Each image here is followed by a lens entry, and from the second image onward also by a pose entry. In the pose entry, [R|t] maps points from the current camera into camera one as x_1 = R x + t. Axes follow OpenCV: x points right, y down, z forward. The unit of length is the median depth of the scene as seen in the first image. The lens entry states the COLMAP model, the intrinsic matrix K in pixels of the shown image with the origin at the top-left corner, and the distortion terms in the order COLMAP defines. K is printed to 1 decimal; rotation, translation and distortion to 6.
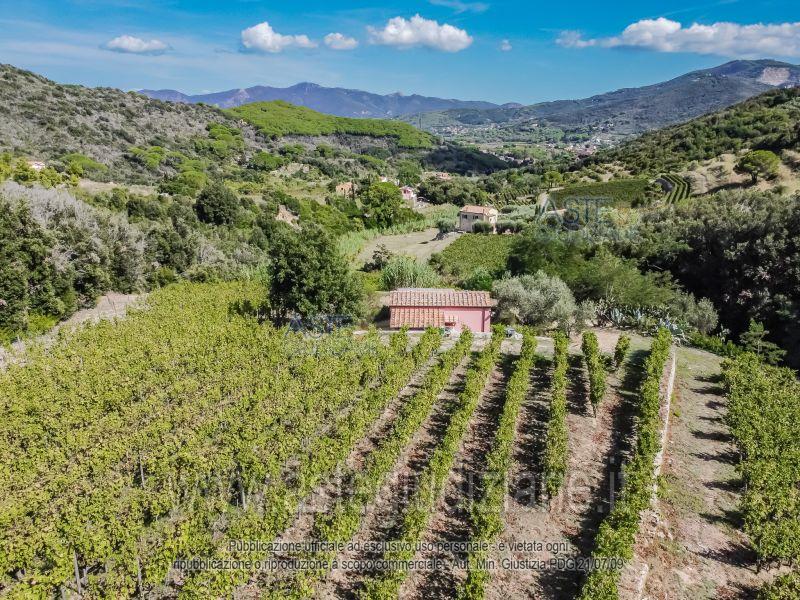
lens RADIAL K [[601.4, 0, 398.5], [0, 601.4, 292.6], [0, 0, 1]] dist [0.005293, -0.005381]
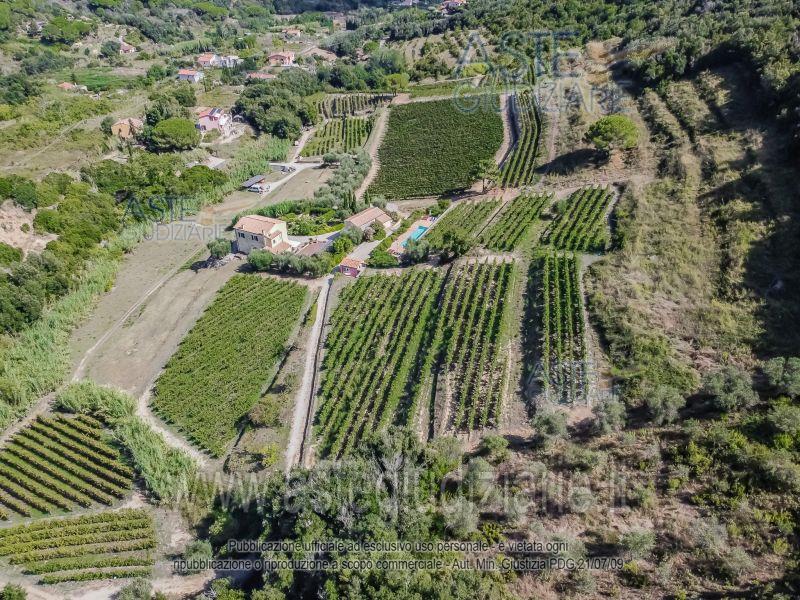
lens RADIAL K [[601.4, 0, 398.5], [0, 601.4, 292.6], [0, 0, 1]] dist [0.005293, -0.005381]
pose [[0.983711, -0.116154, 0.137187, 0.094315], [0.072092, 0.954052, 0.290841, -0.129186], [-0.164666, -0.276214, 0.946885, 0.120106]]
